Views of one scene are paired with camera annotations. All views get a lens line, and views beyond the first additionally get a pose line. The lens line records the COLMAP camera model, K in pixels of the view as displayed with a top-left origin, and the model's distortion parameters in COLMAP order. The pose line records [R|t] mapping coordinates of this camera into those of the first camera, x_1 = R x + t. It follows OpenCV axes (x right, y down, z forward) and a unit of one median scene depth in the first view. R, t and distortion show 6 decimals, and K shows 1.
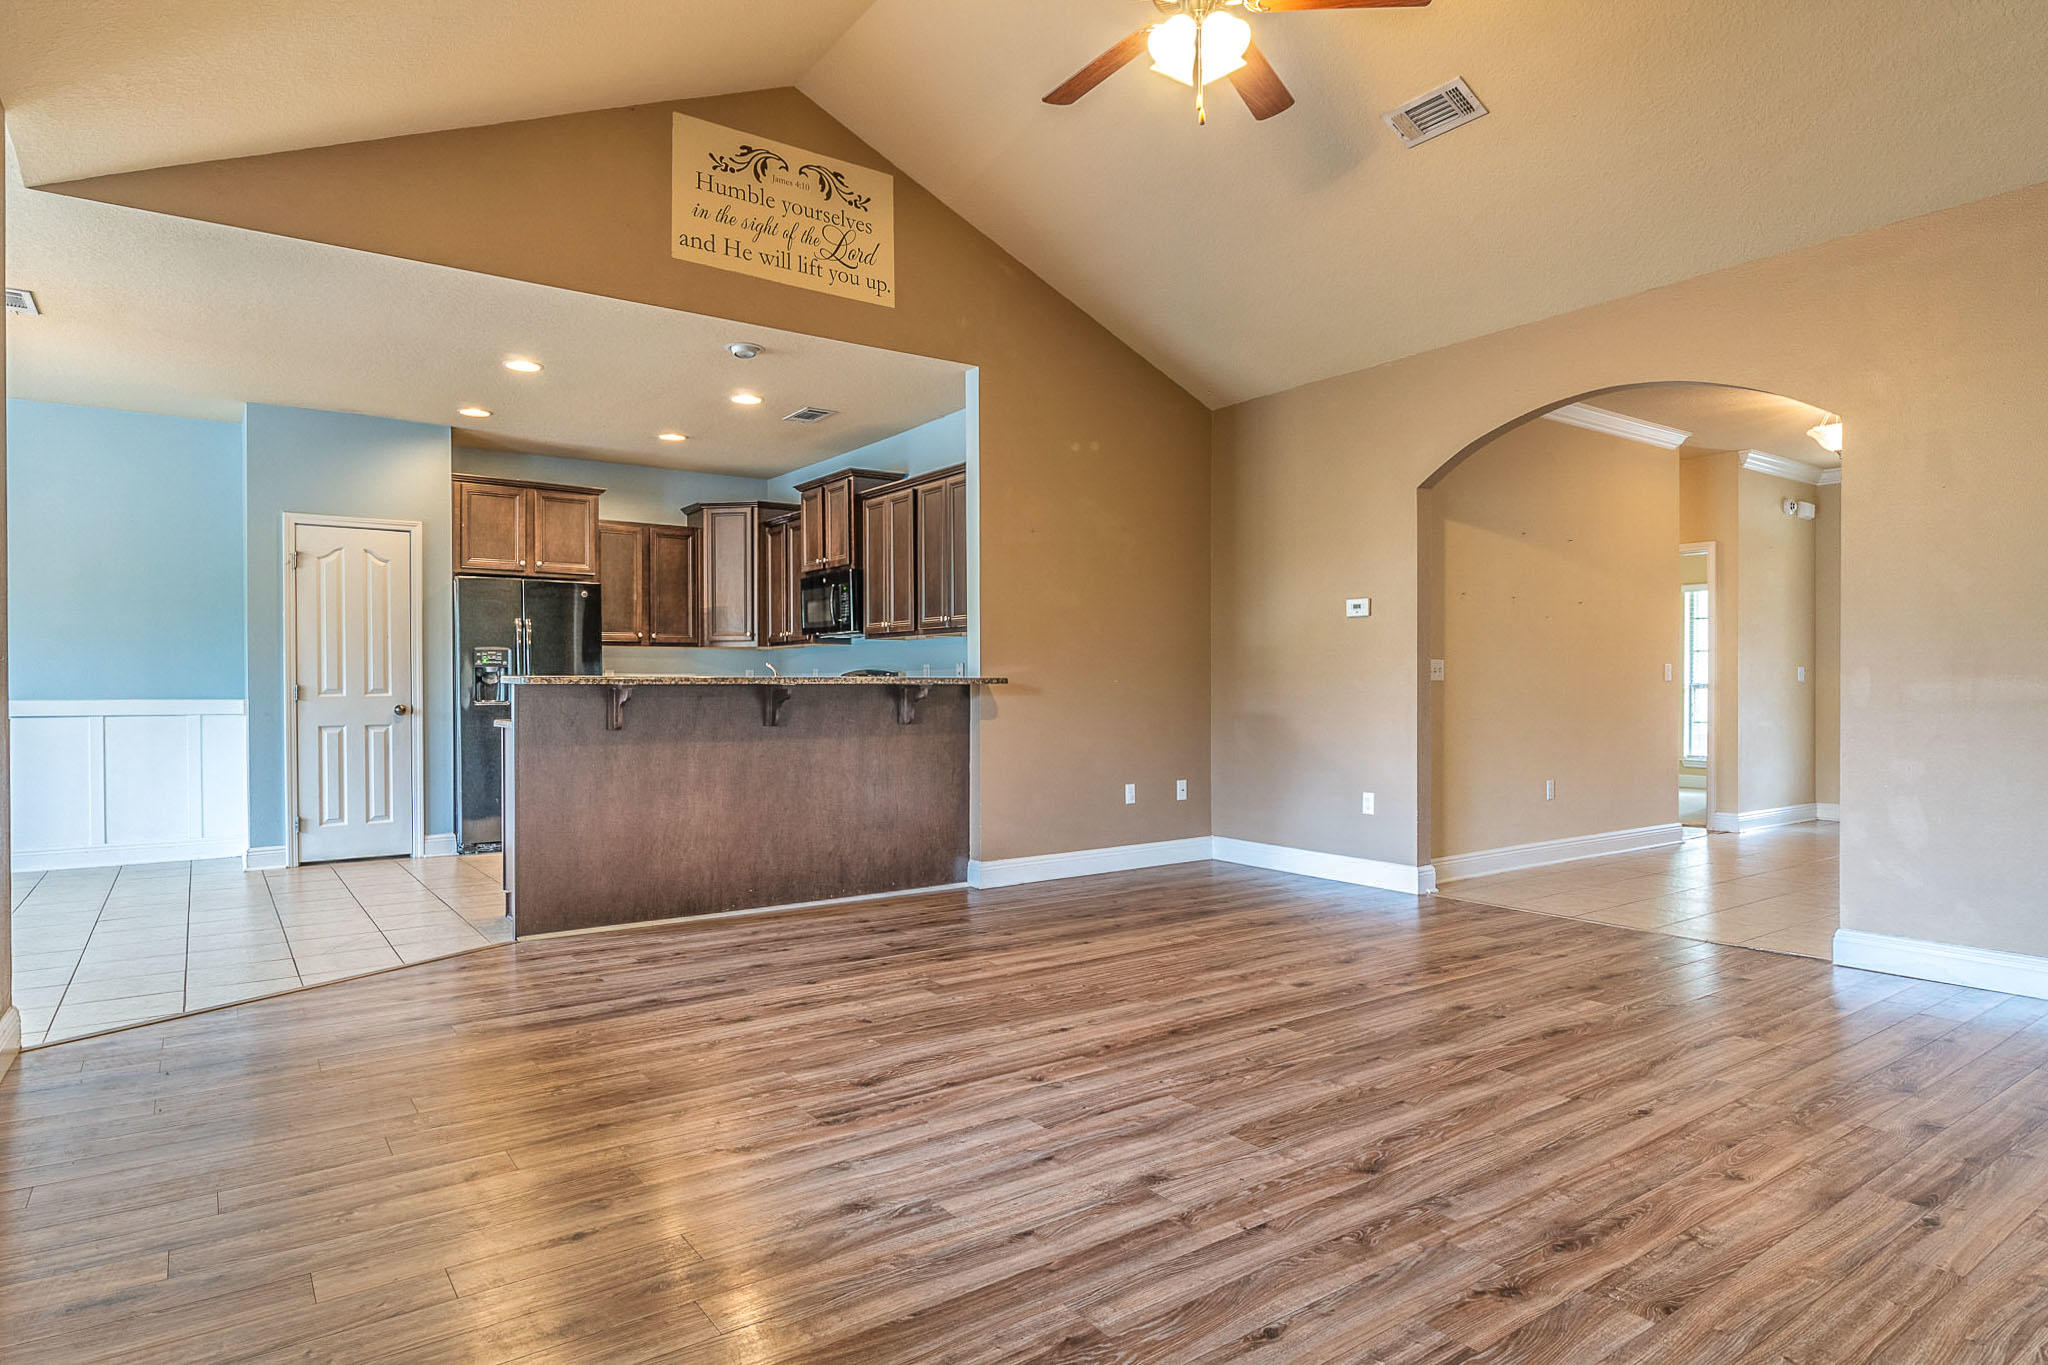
lens RADIAL K [[1170.0, 0, 1033.4], [0, 1170.0, 696.7], [0, 0, 1]] dist [-0.003905, -0.003941]
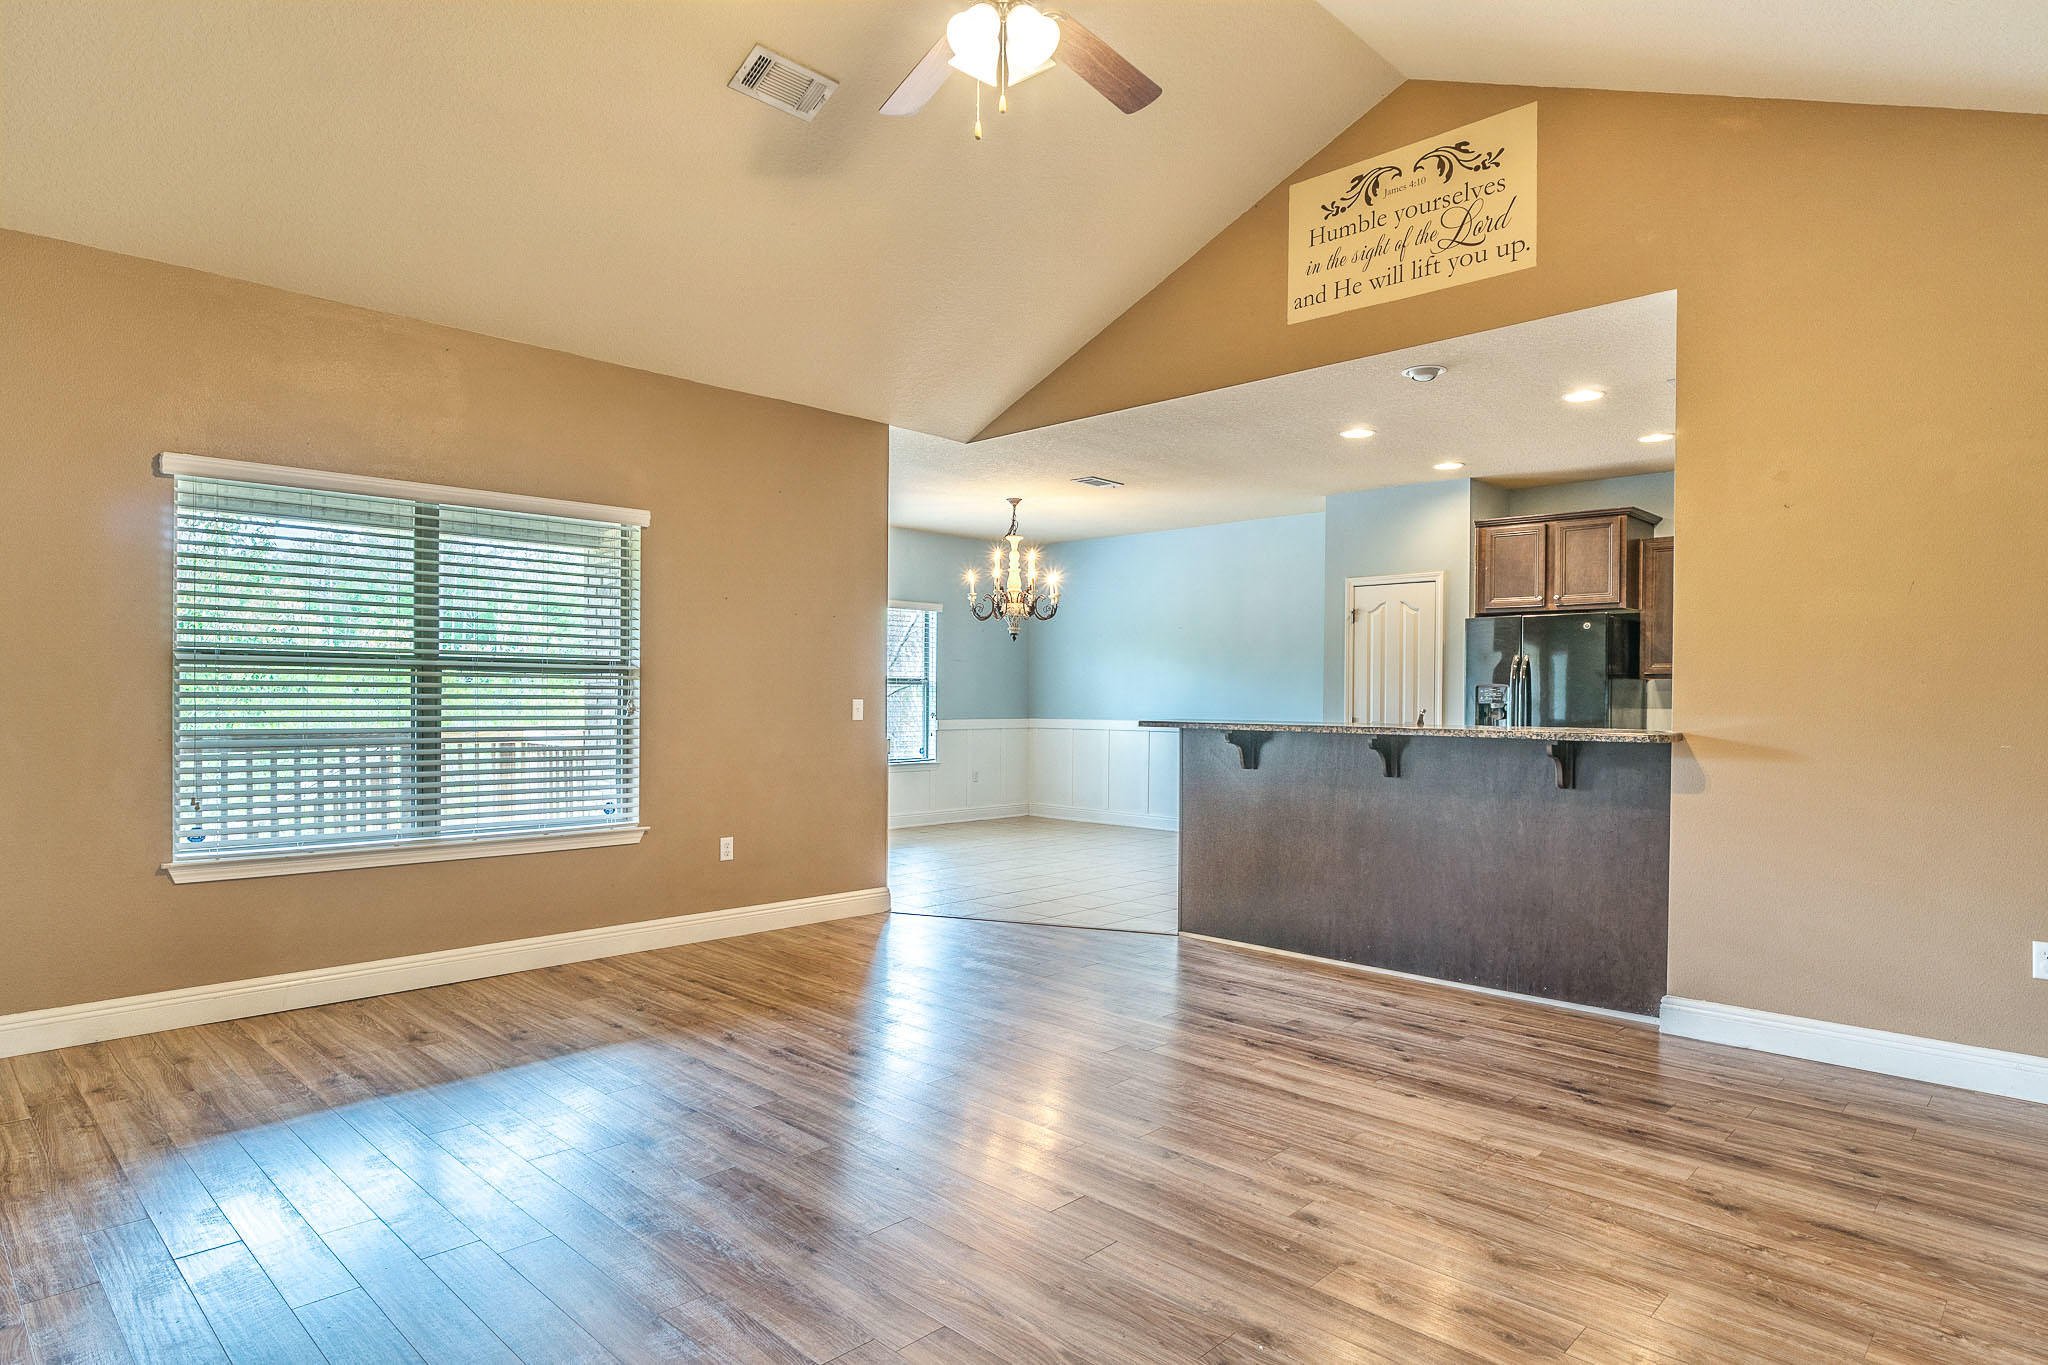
lens RADIAL K [[1170.0, 0, 996.8], [0, 1170.0, 700.5], [0, 0, 1]] dist [-0.003905, -0.003941]
pose [[0.140757, 0.009911, -0.989995, 0.678760], [-0.015879, 0.999844, 0.007752, -0.039501], [0.989917, 0.014629, 0.140892, 0.576106]]
